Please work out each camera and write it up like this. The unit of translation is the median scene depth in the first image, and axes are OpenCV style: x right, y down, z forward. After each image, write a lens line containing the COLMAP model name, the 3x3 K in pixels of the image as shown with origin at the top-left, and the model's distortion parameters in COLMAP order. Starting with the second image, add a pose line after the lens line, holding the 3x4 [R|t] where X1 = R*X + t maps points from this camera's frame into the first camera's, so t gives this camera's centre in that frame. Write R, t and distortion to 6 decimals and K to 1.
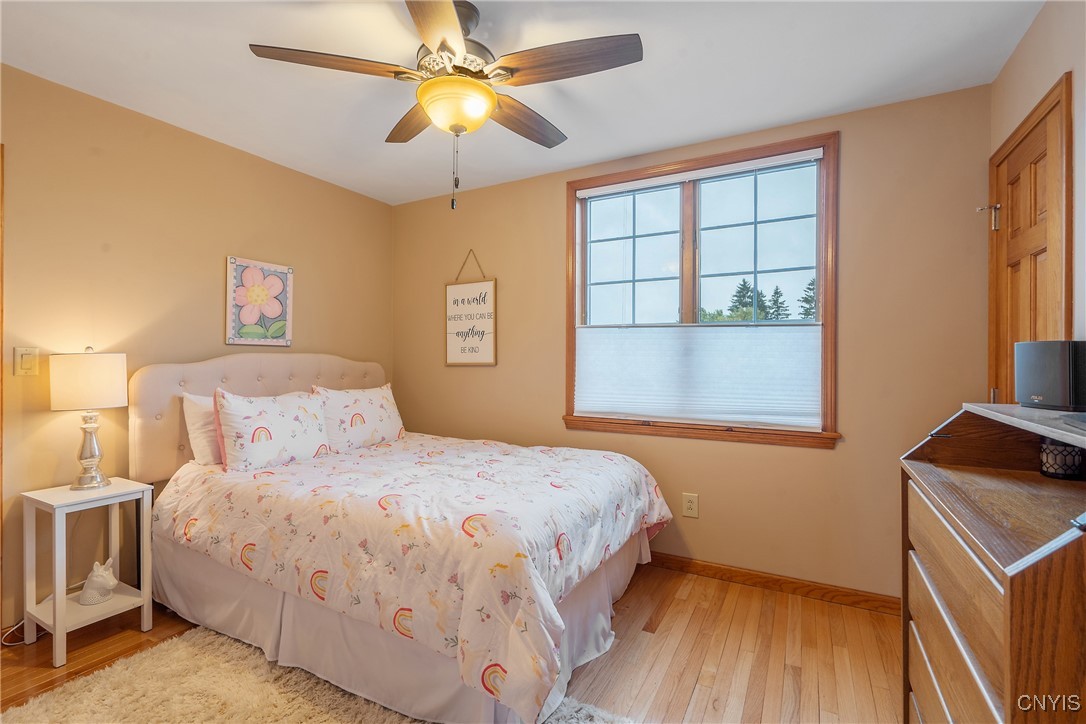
lens RADIAL K [[498.8, 0, 542.0], [0, 498.8, 359.7], [0, 0, 1]] dist [-0.006713, 0.005398]
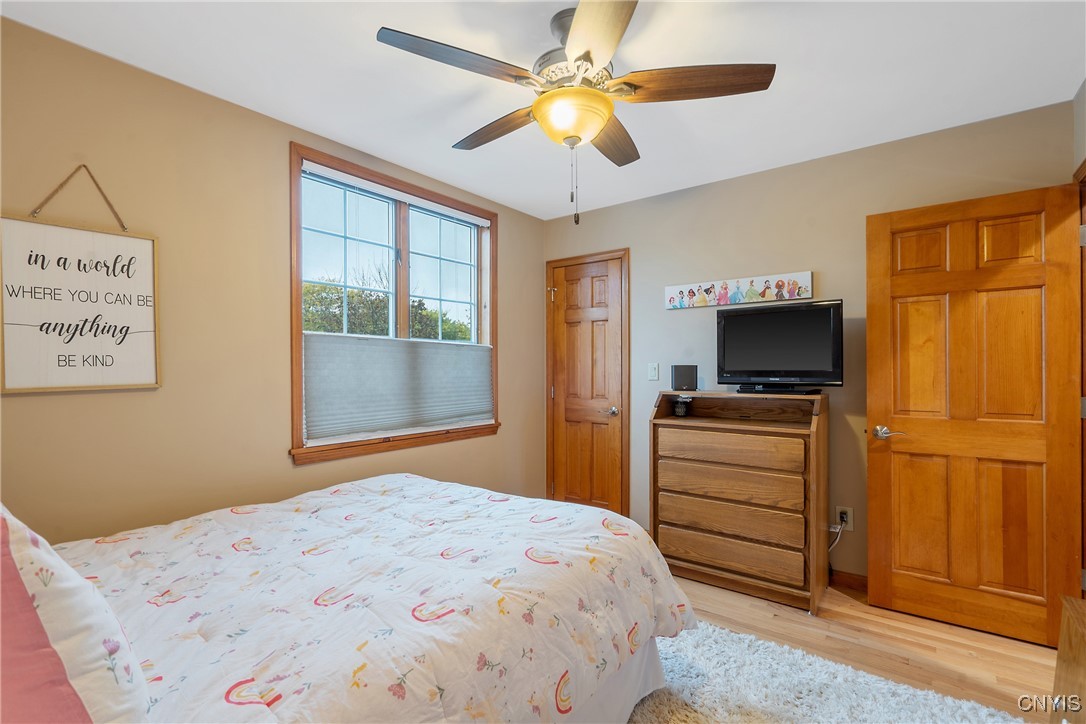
lens RADIAL K [[498.8, 0, 542.3], [0, 498.8, 364.4], [0, 0, 1]] dist [-0.006713, 0.005398]
pose [[0.154620, -0.000574, 0.987974, -0.592937], [0.004600, 0.999989, -0.000138, -0.014128], [-0.987963, 0.004566, 0.154621, 0.468729]]
